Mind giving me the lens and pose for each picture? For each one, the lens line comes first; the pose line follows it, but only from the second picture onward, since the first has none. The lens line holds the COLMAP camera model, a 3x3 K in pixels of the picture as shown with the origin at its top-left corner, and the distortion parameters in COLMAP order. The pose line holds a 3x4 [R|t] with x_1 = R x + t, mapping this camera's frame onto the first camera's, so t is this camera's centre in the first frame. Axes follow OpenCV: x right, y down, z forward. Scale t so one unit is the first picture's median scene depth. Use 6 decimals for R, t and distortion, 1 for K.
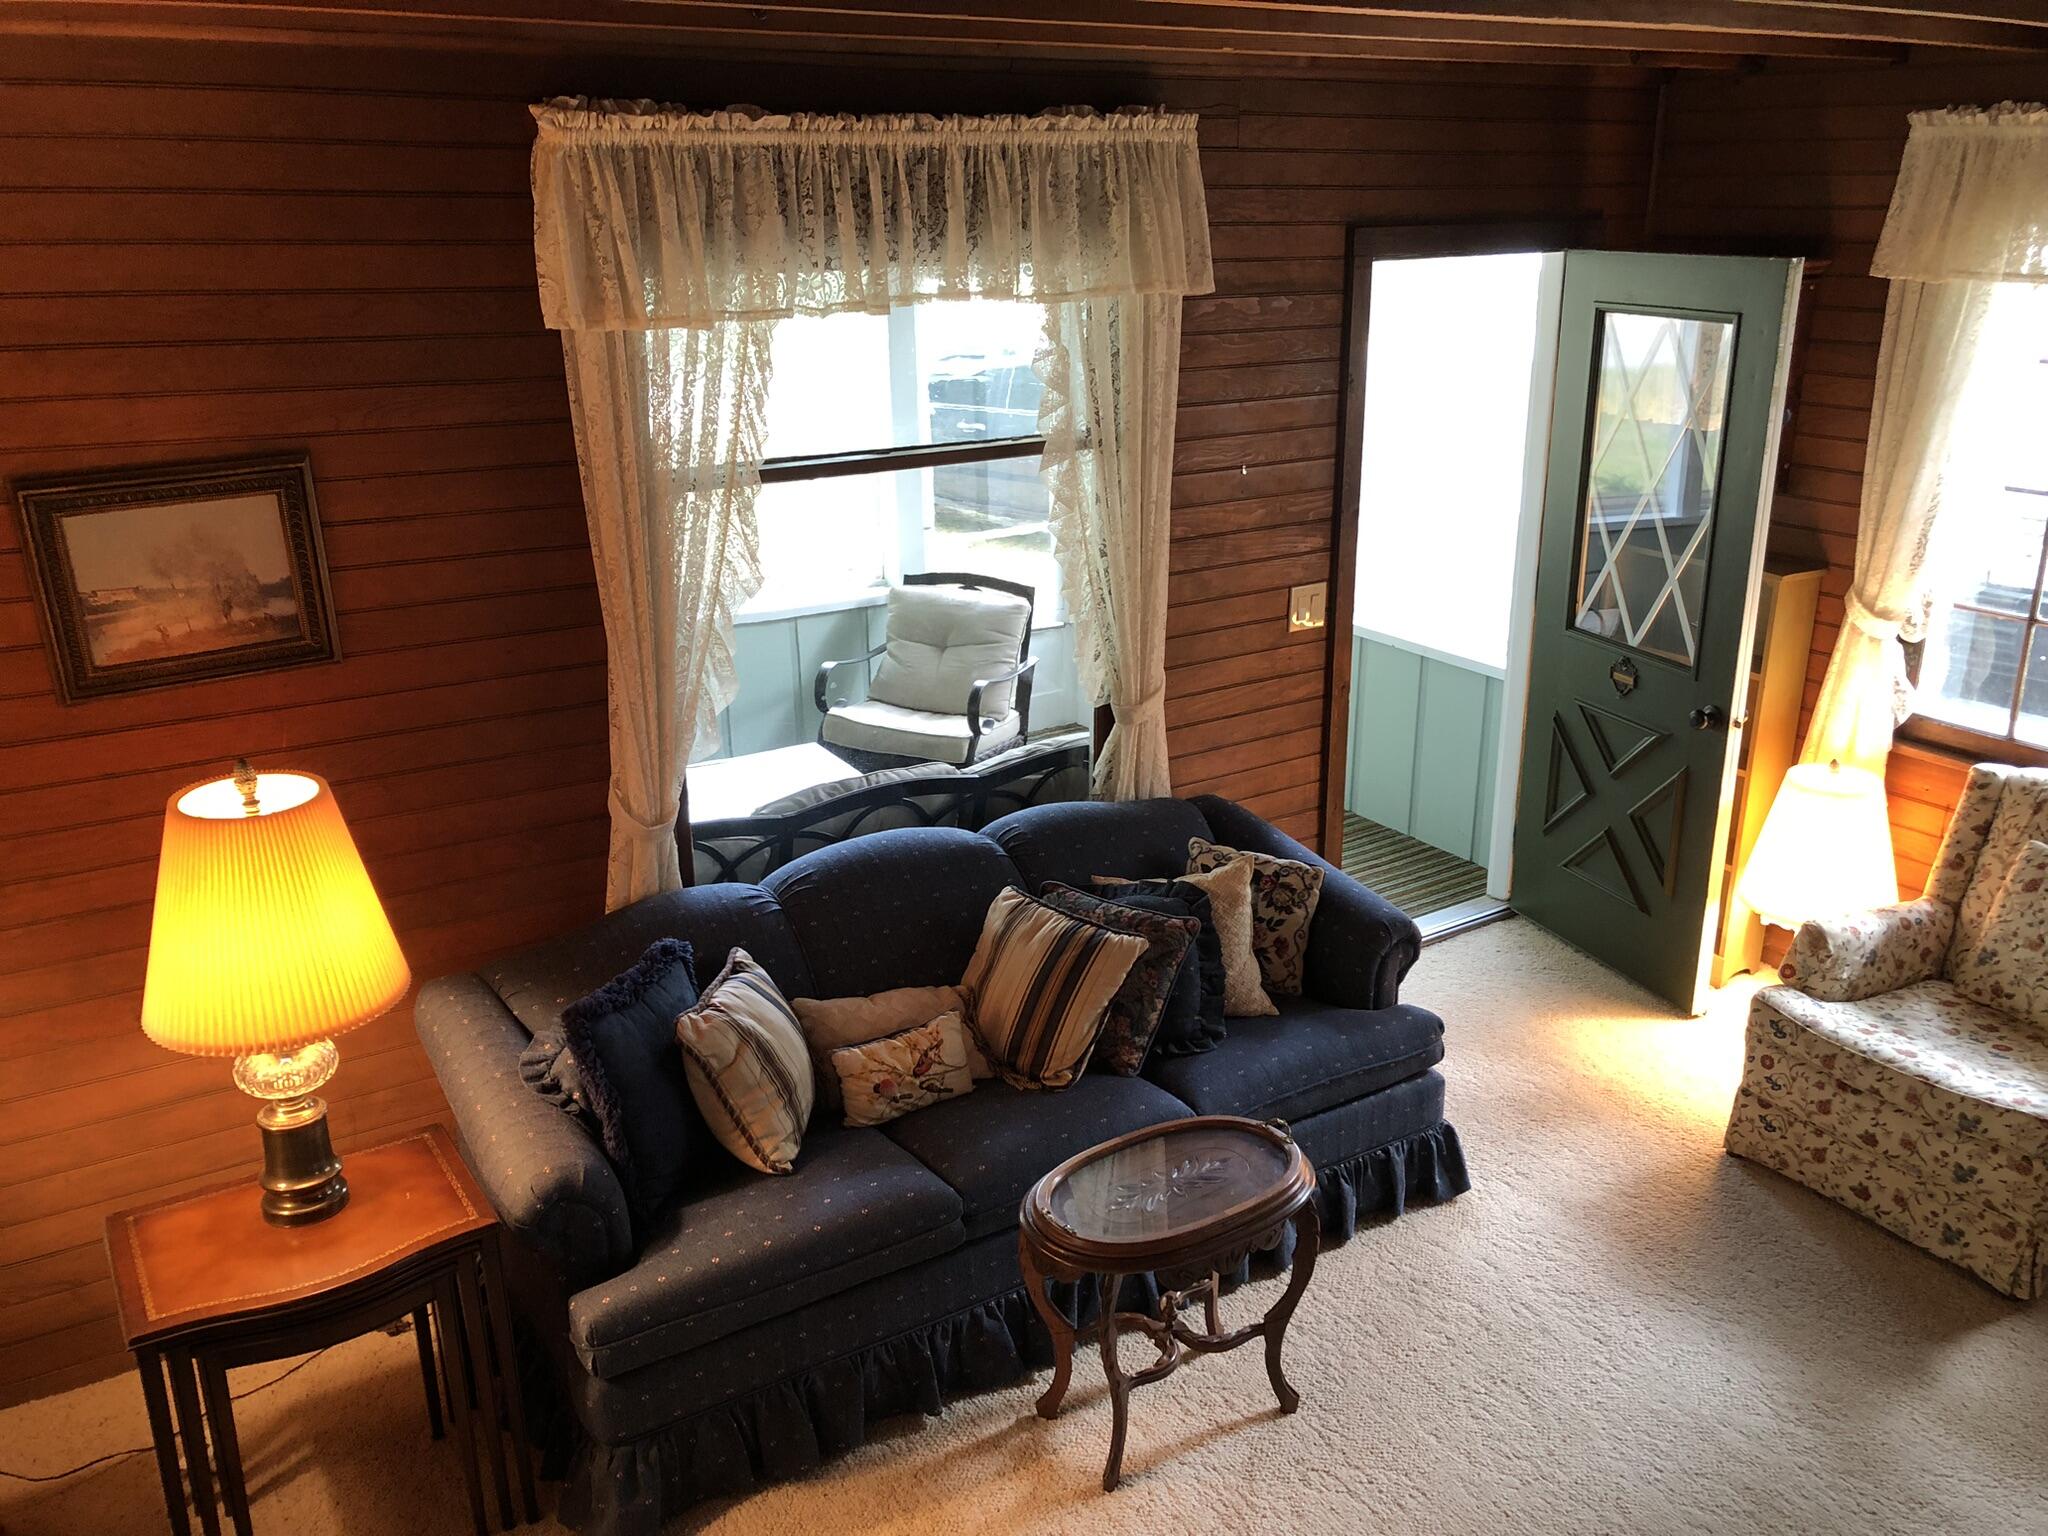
lens RADIAL K [[1699.8, 0, 1001.6], [0, 1699.8, 772.9], [0, 0, 1]] dist [0.034333, -0.032716]
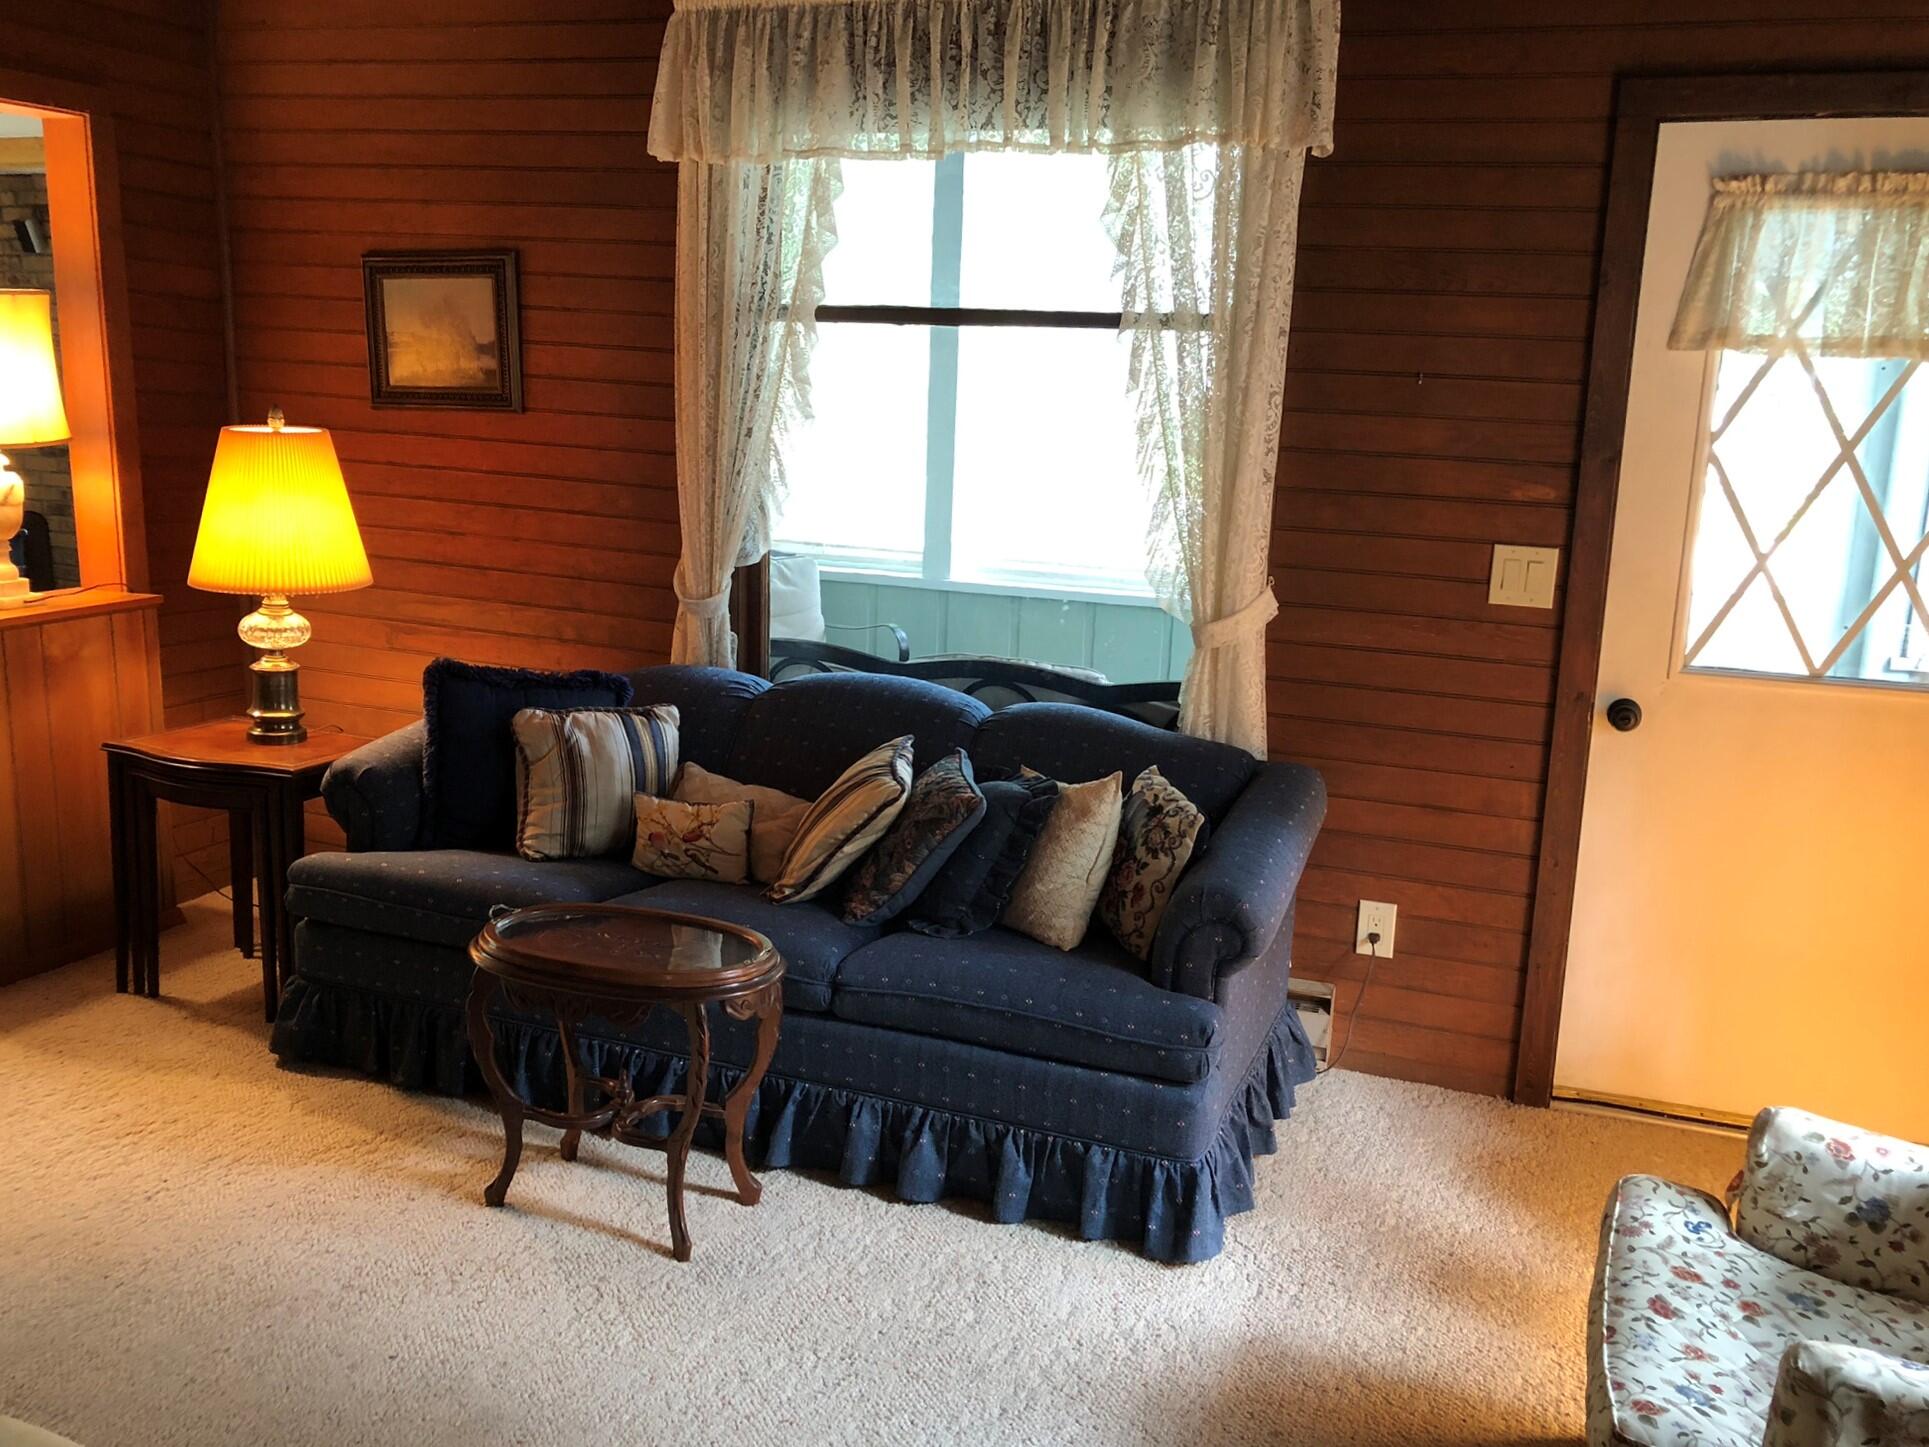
lens RADIAL K [[1601.0, 0, 945.7], [0, 1601.0, 721.0], [0, 0, 1]] dist [0.034333, -0.032716]
pose [[0.609942, 0.207084, -0.764909, 0.828305], [-0.297427, 0.954508, 0.021245, 0.040065], [0.734512, 0.214547, 0.643787, 0.482553]]
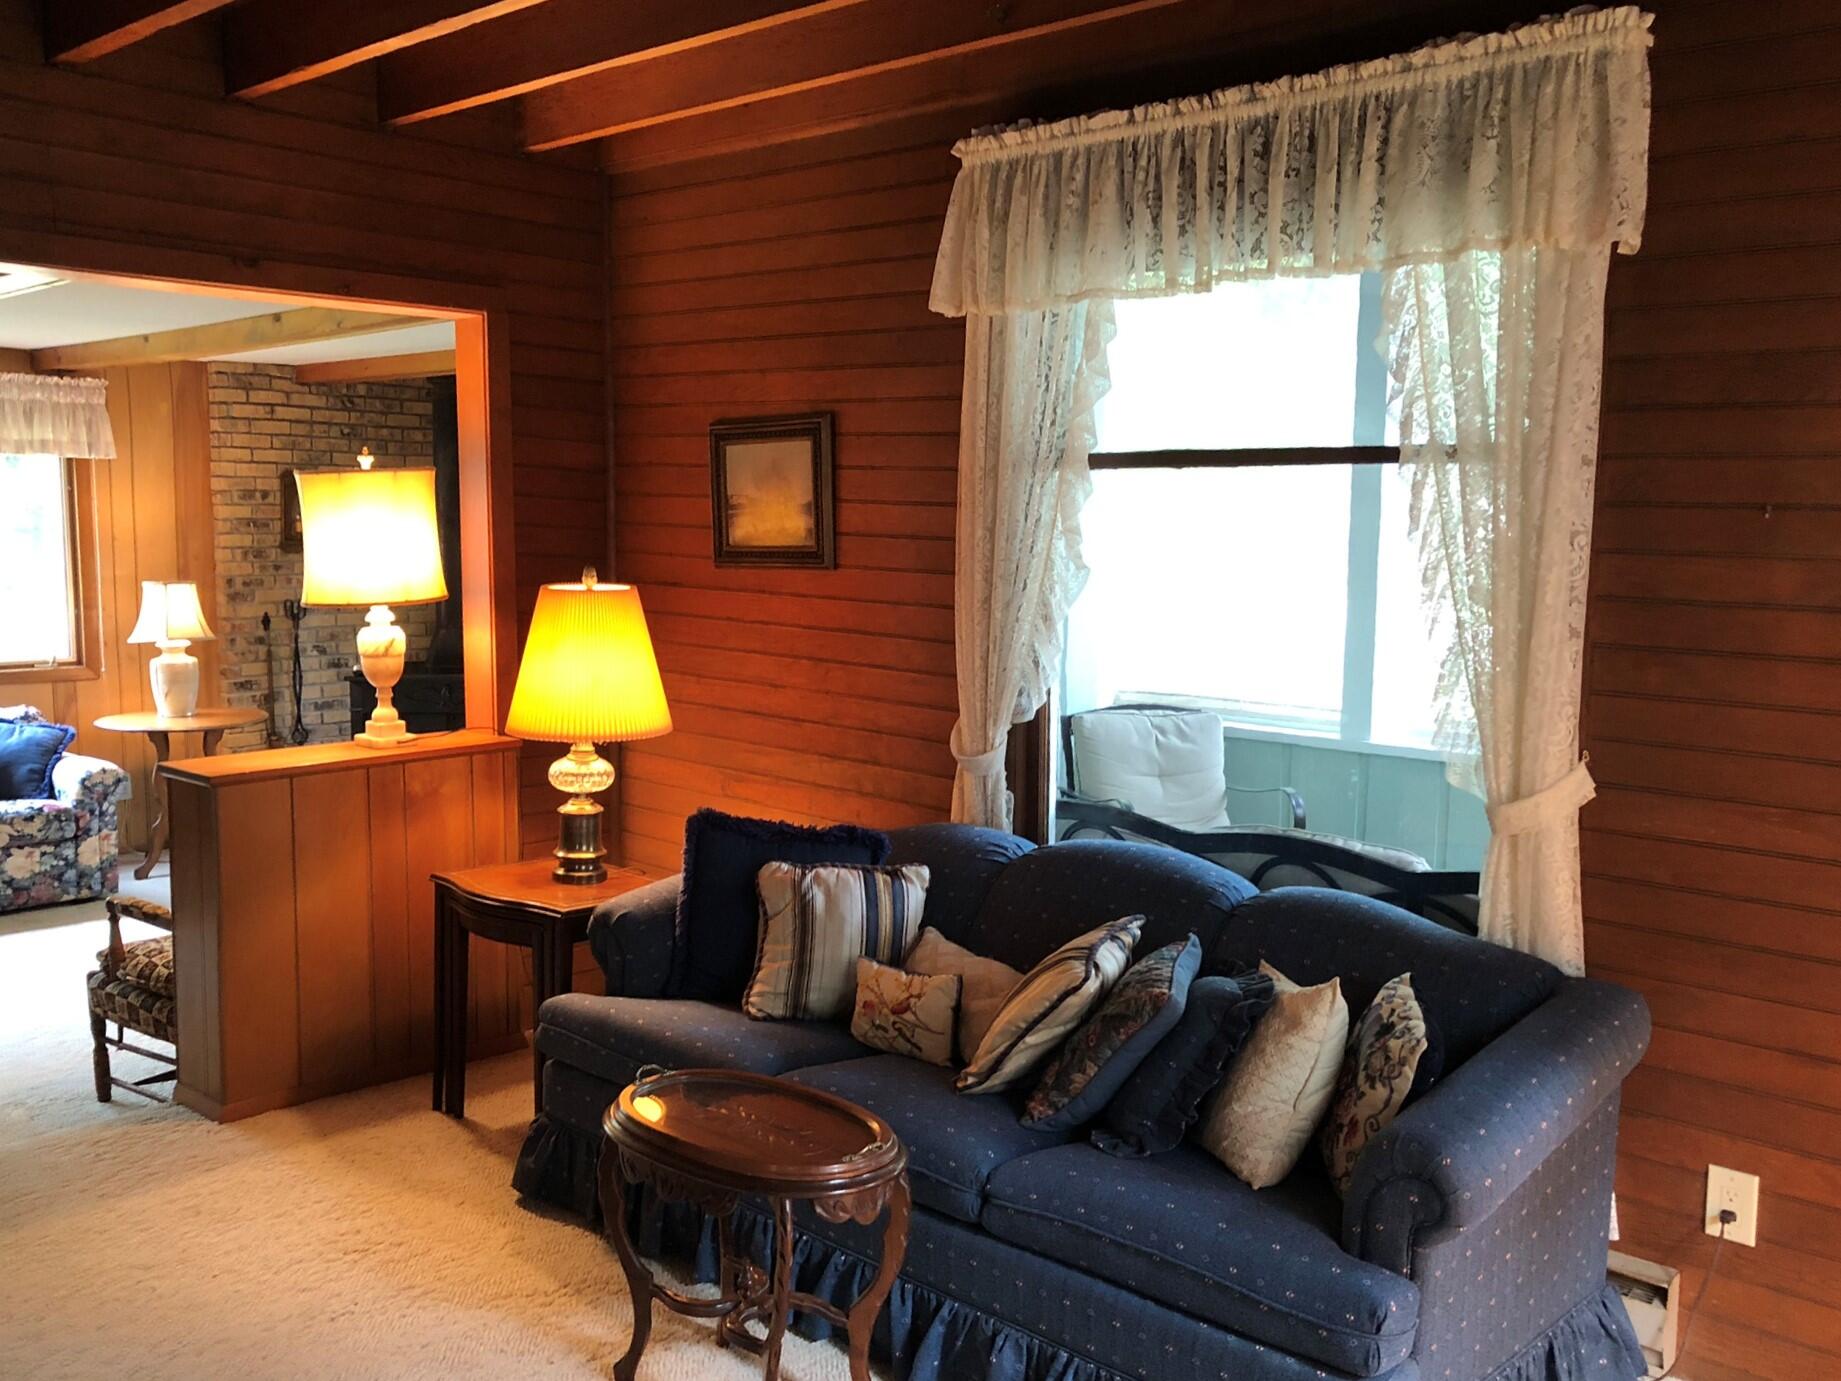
lens RADIAL K [[1610.4, 0, 921.3], [0, 1610.4, 705.3], [0, 0, 1]] dist [0.049937, -0.106751]
pose [[0.277357, 0.135468, -0.951169, 0.862848], [-0.322043, 0.945845, 0.040804, -0.036686], [0.905186, 0.295000, 0.305963, 0.701425]]
